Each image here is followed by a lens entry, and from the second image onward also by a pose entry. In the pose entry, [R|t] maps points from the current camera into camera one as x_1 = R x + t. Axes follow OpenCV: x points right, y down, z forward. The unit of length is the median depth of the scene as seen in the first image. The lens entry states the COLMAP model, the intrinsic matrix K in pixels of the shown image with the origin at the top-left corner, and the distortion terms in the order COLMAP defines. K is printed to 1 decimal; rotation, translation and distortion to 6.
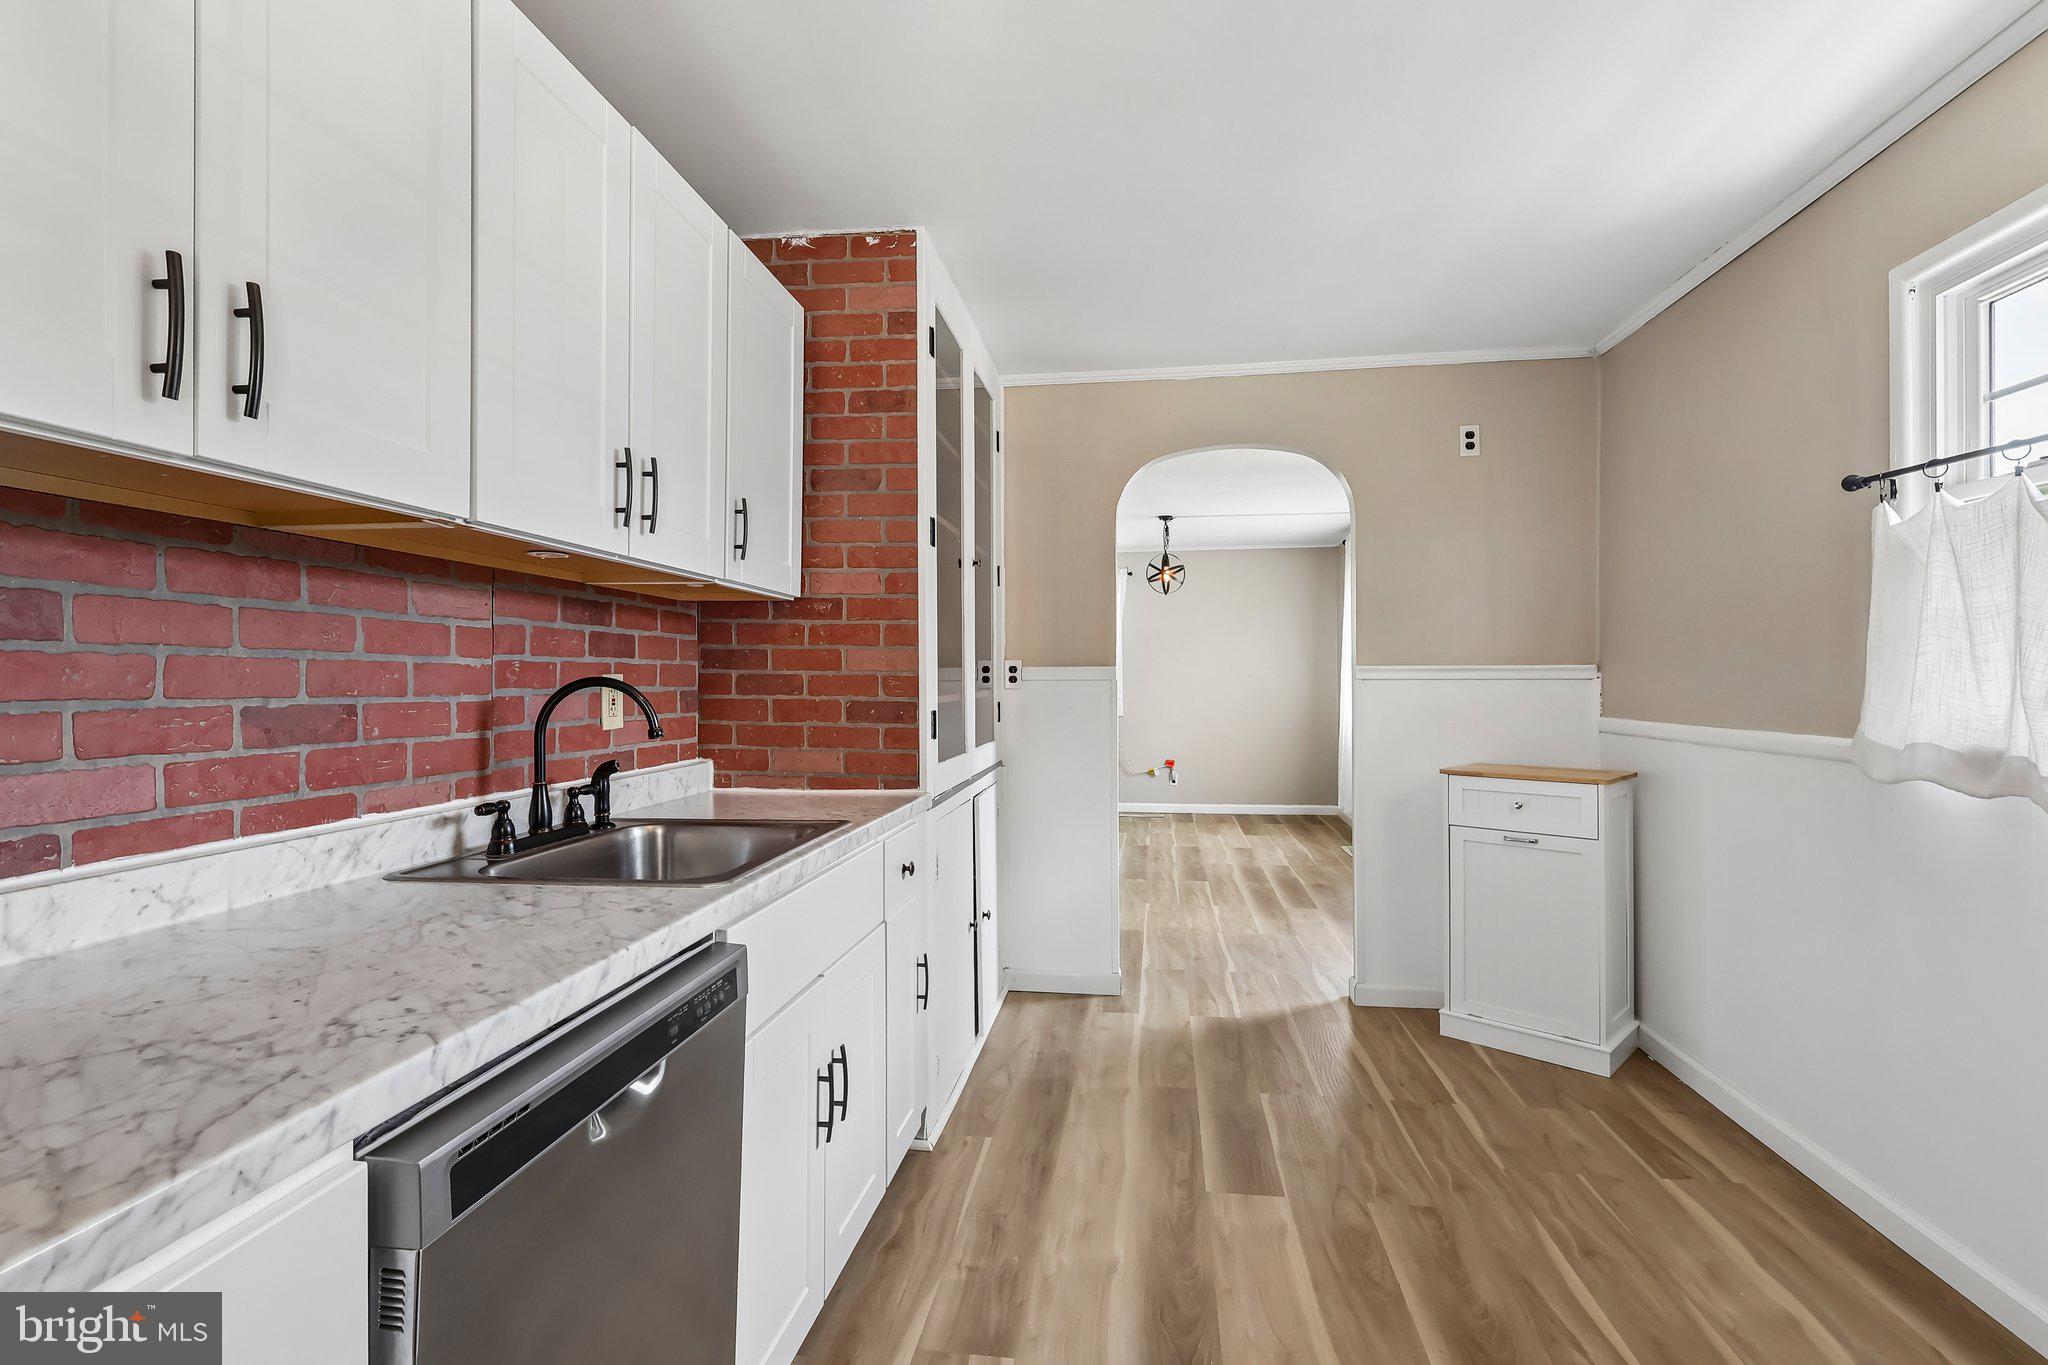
lens RADIAL K [[983.9, 0, 1026.3], [0, 983.9, 680.4], [0, 0, 1]] dist [0.000273, 0.000817]
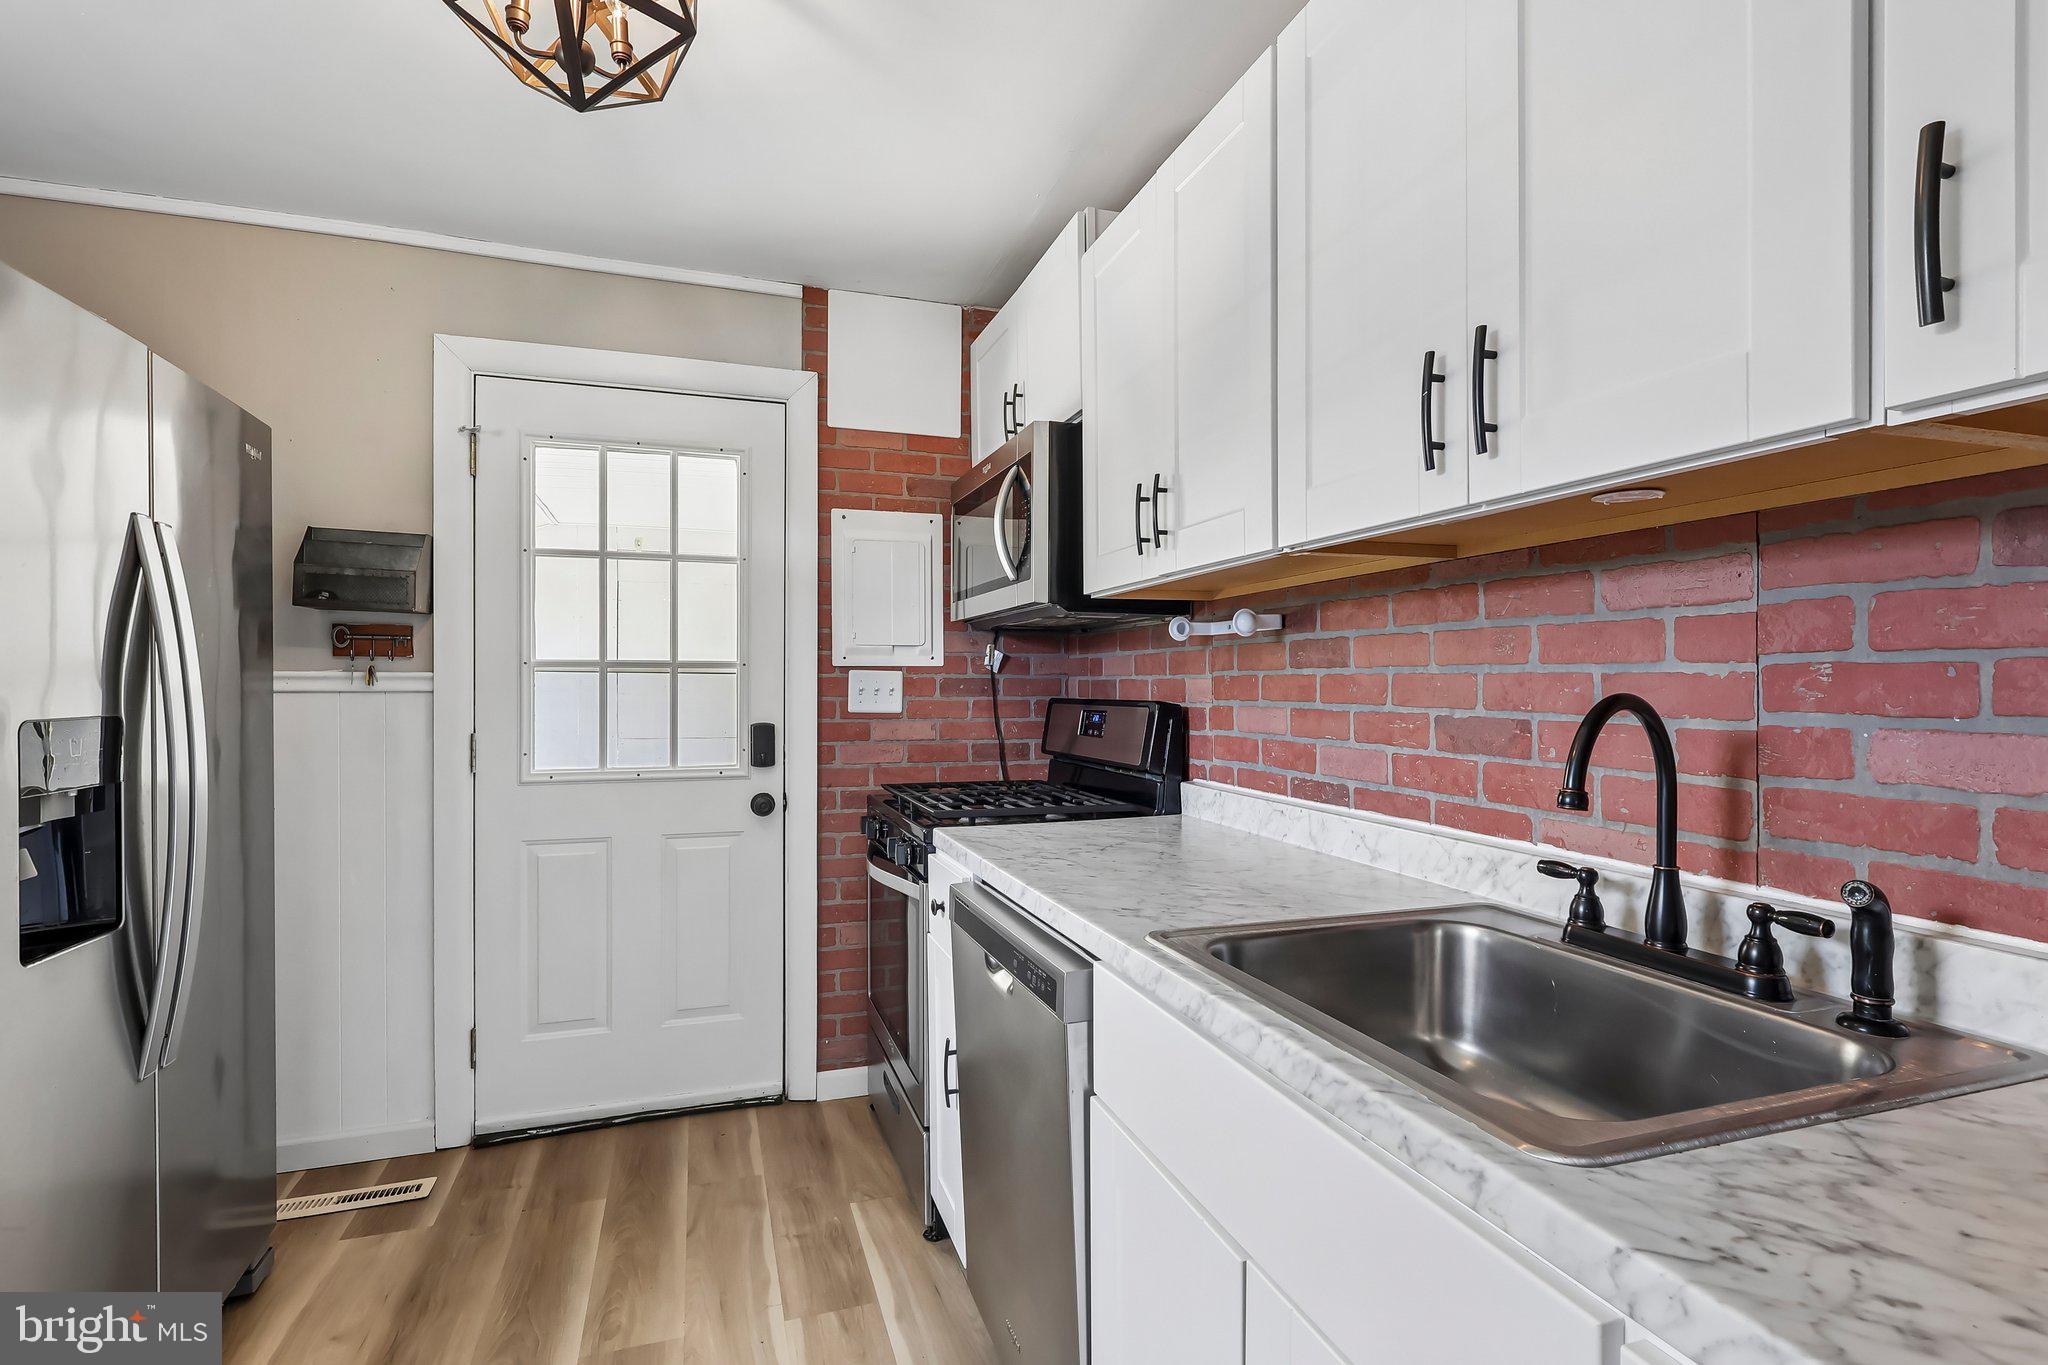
lens RADIAL K [[976.6, 0, 1025.7], [0, 976.6, 684.0], [0, 0, 1]] dist [-0.002259, -0.000026]
pose [[-0.895571, 0.004883, -0.444891, 0.156017], [0.003092, 0.999984, 0.004750, -0.016111], [0.444907, 0.002878, -0.895572, 1.653366]]
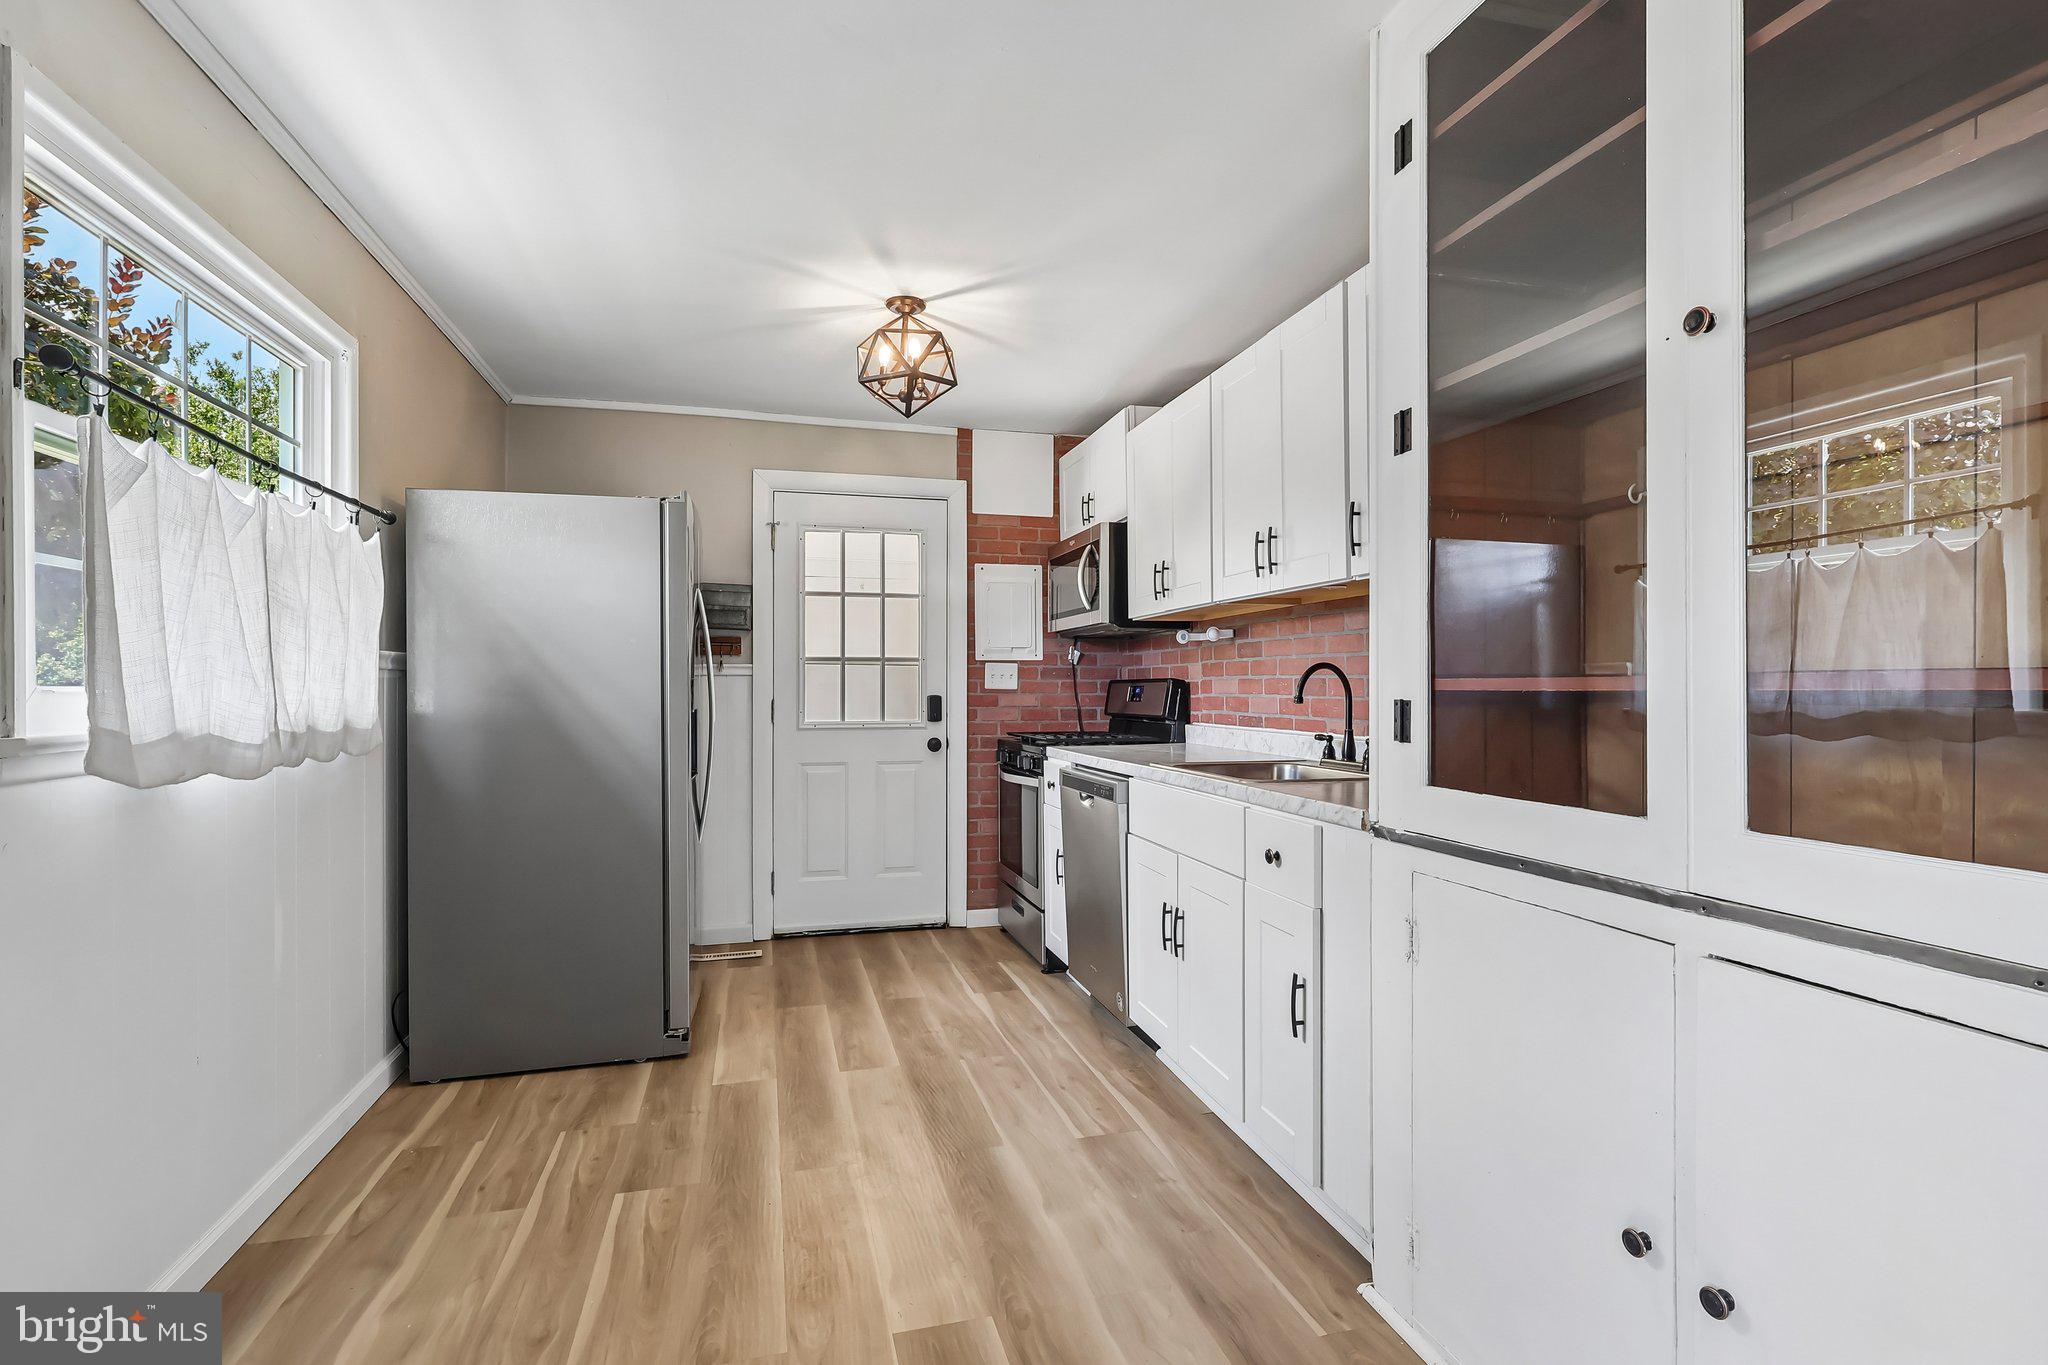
lens RADIAL K [[970.1, 0, 1027.6], [0, 970.1, 686.0], [0, 0, 1]] dist [-0.000568, 0.000152]
pose [[-0.920151, 0.006860, -0.391504, 0.714396], [0.006090, 0.999976, 0.003209, 0.030708], [0.391517, 0.000568, -0.920171, 2.703207]]
